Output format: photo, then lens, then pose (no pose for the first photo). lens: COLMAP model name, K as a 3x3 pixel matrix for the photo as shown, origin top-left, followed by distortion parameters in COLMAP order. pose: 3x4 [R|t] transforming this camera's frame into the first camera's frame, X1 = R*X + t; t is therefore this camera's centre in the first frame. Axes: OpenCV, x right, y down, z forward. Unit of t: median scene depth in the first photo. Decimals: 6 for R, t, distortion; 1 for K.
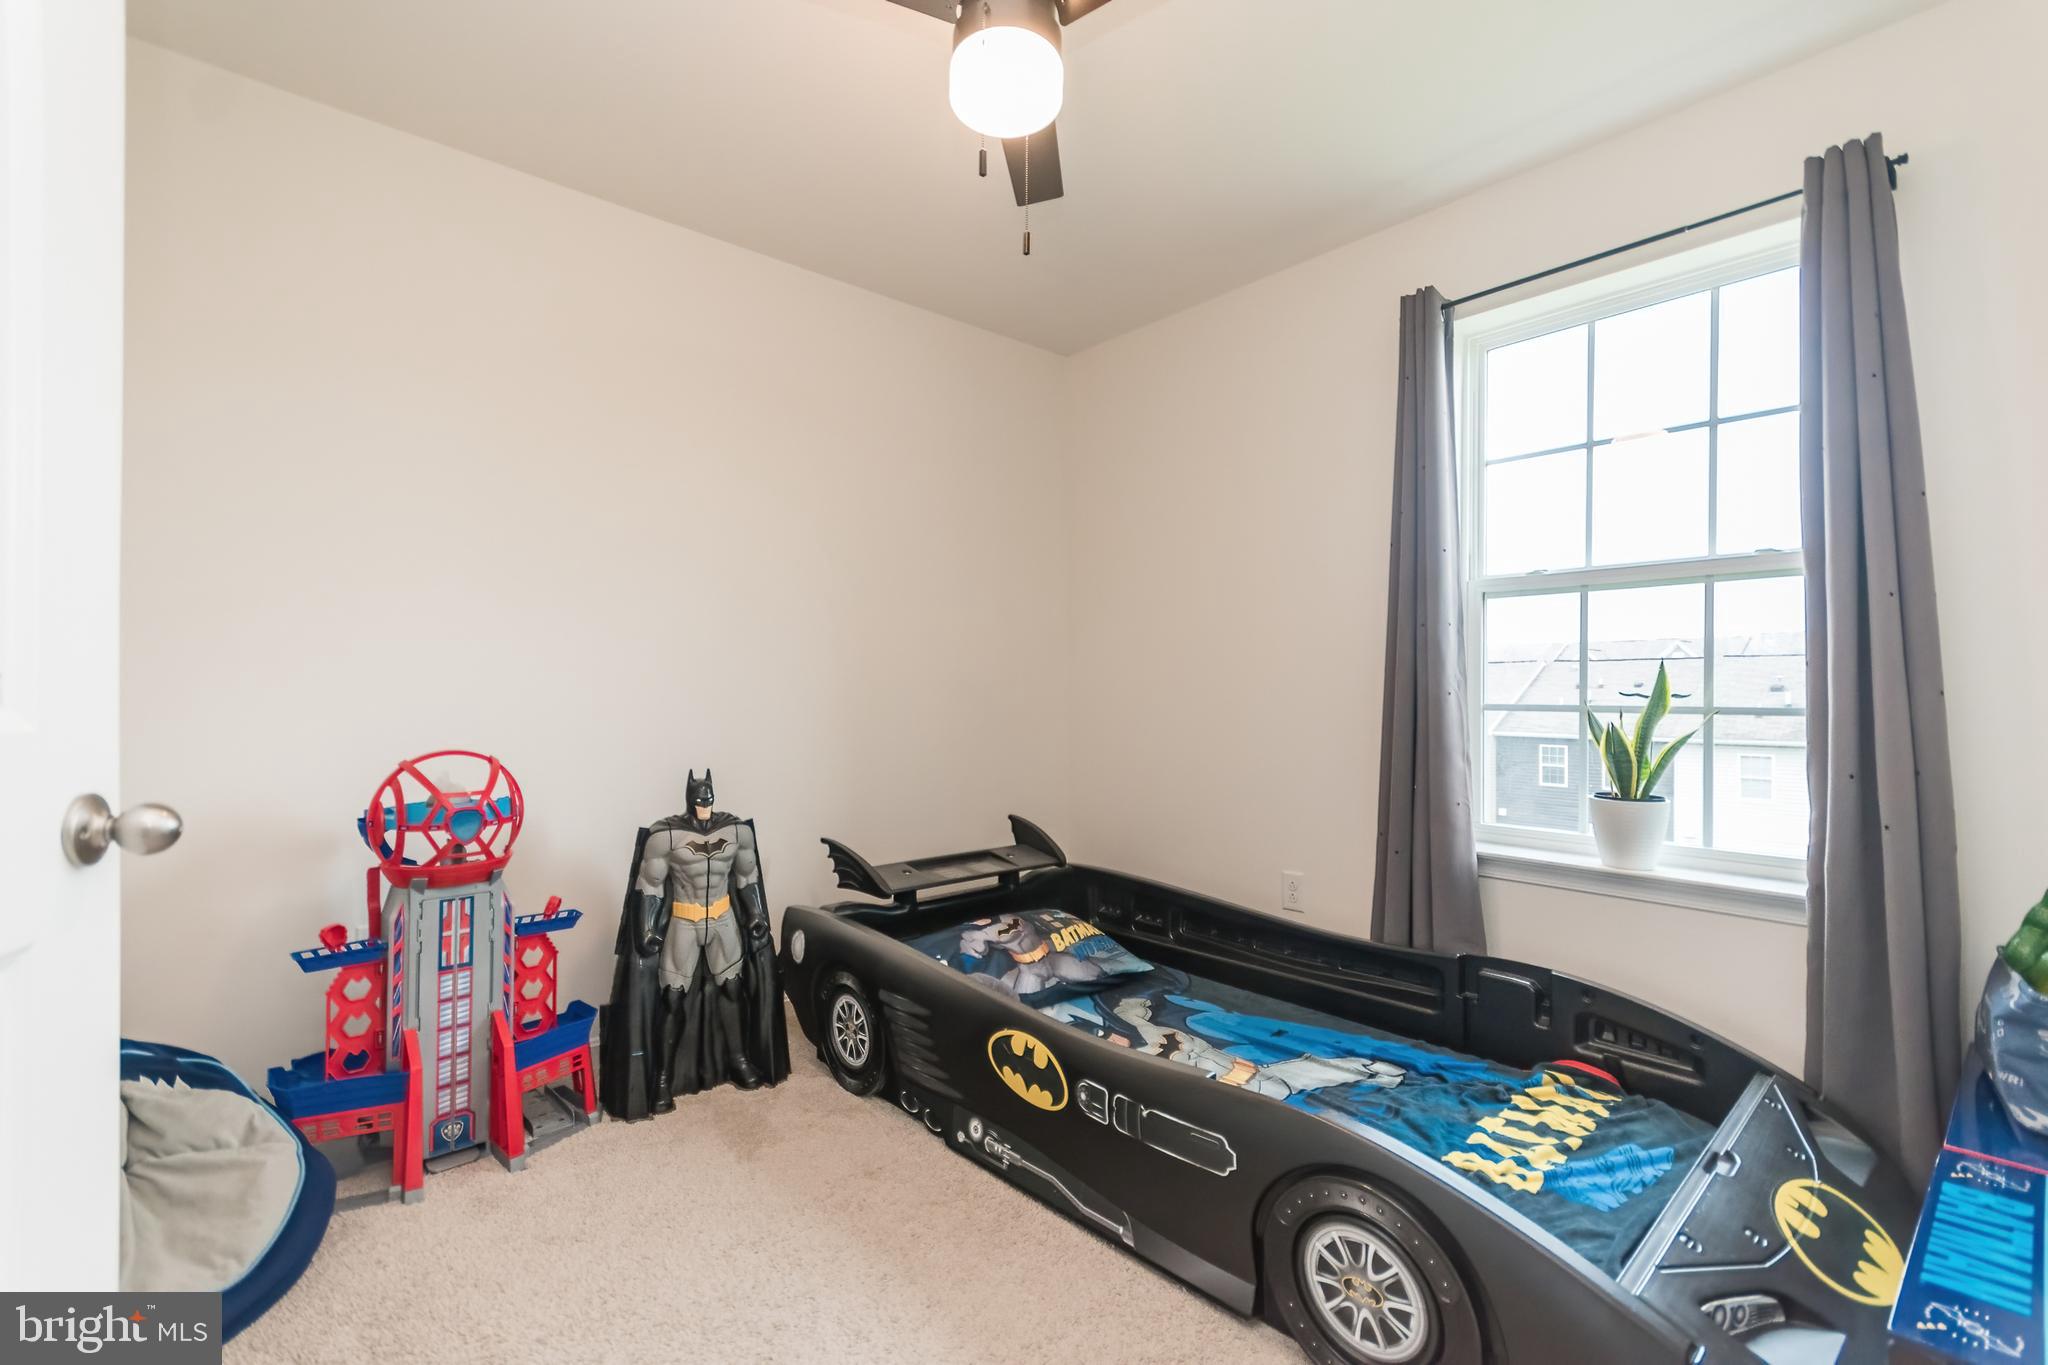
lens RADIAL K [[900.9, 0, 1017.0], [0, 900.9, 682.9], [0, 0, 1]] dist [0.000566, 0.000560]
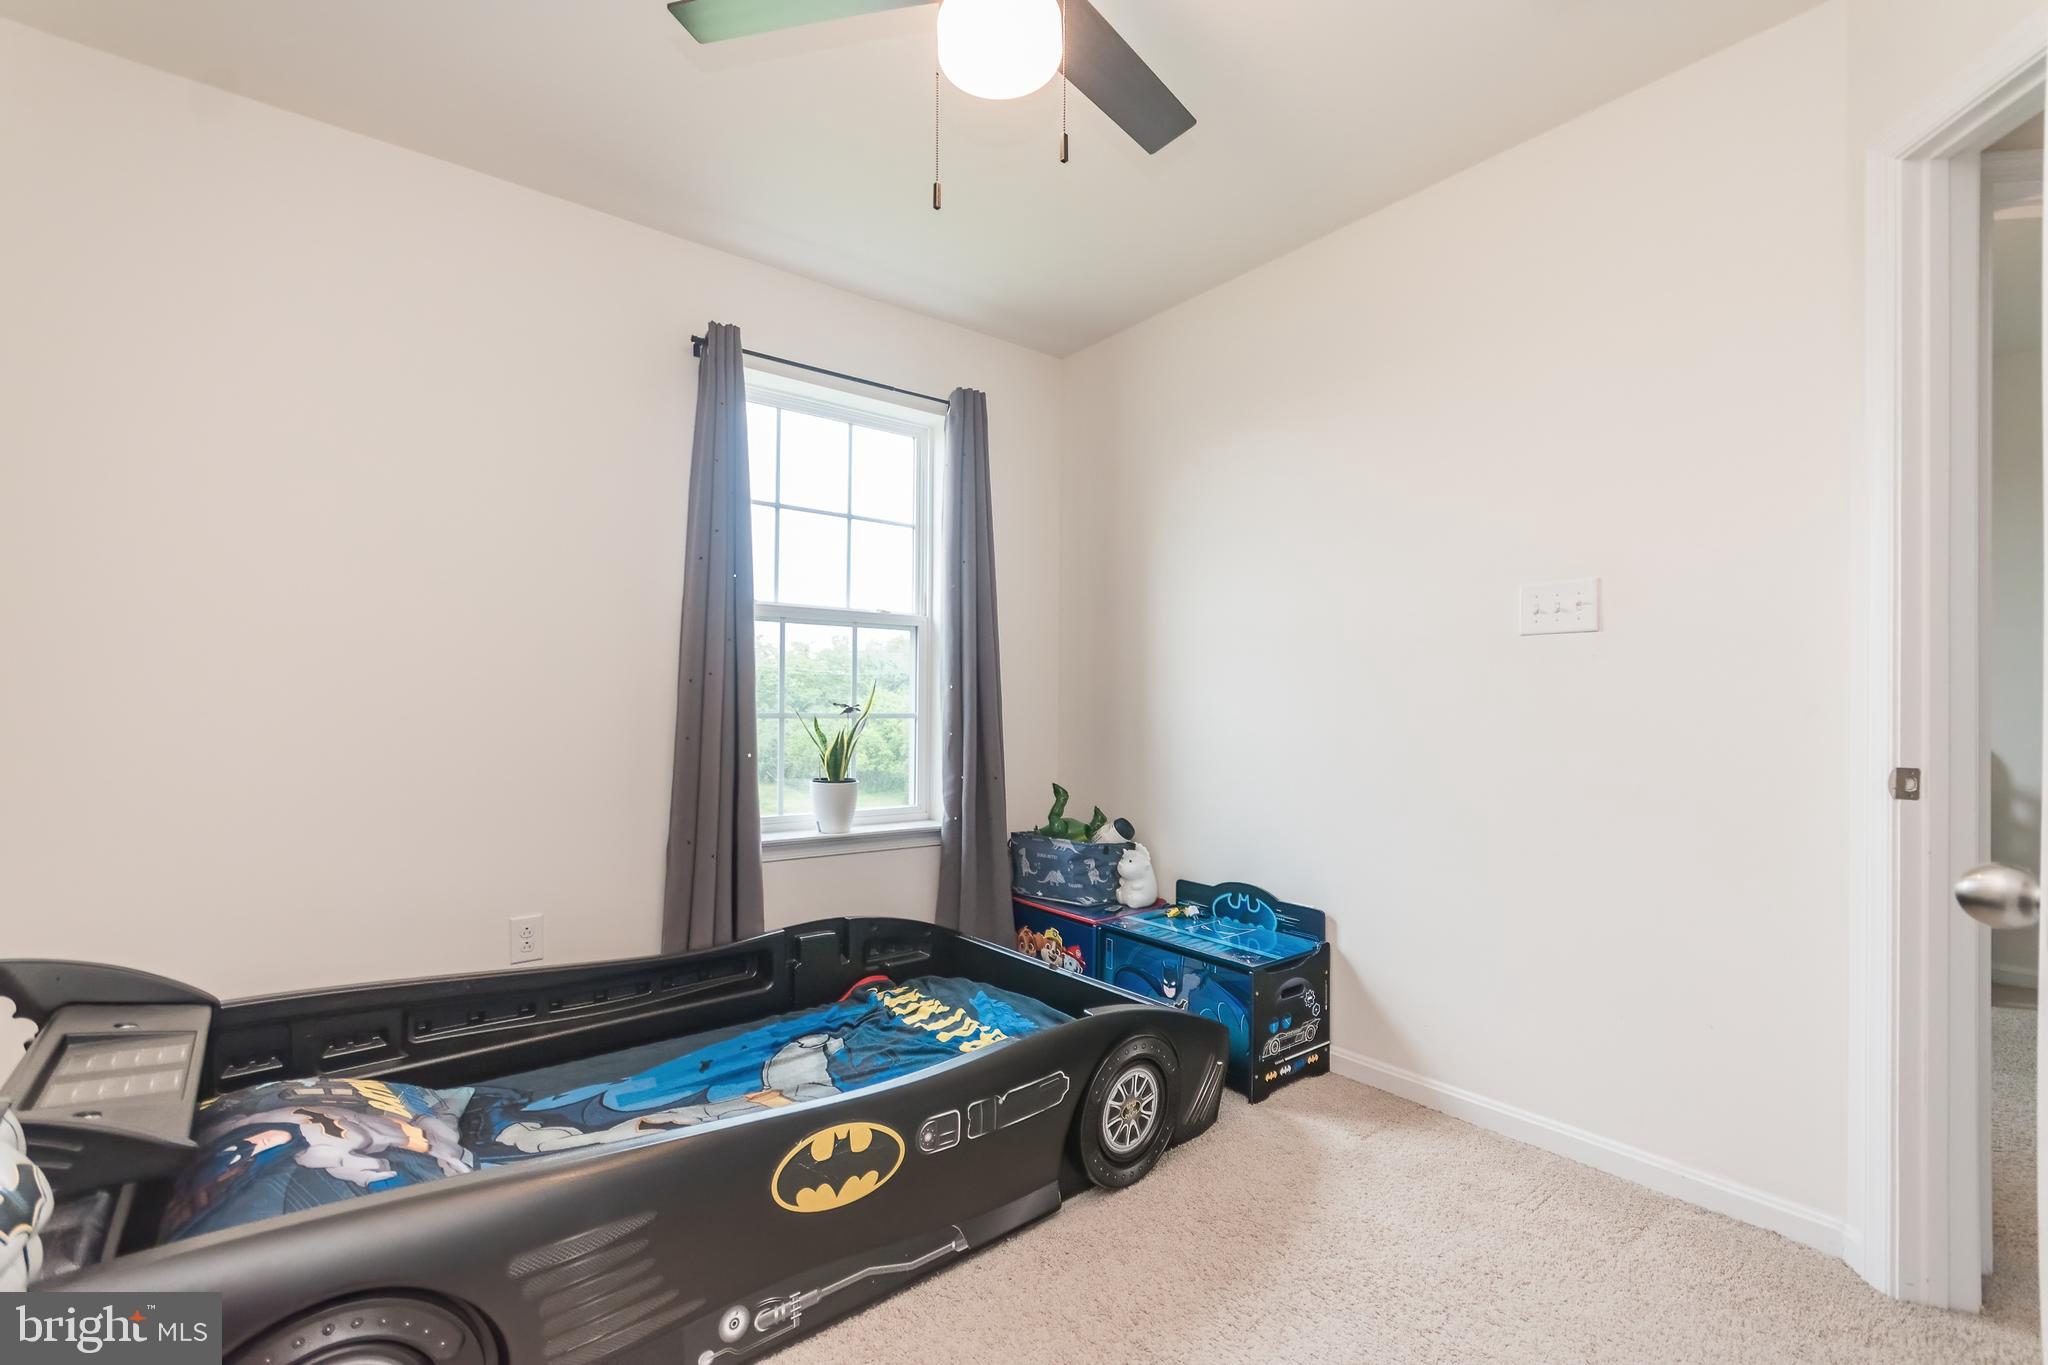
lens RADIAL K [[900.9, 0, 1017.0], [0, 900.9, 682.9], [0, 0, 1]] dist [0.000566, 0.000560]
pose [[0.046619, 0.019817, 0.998716, -0.724640], [-0.022625, 0.999568, -0.018778, 0.001277], [-0.998656, -0.021720, 0.047047, 0.728804]]
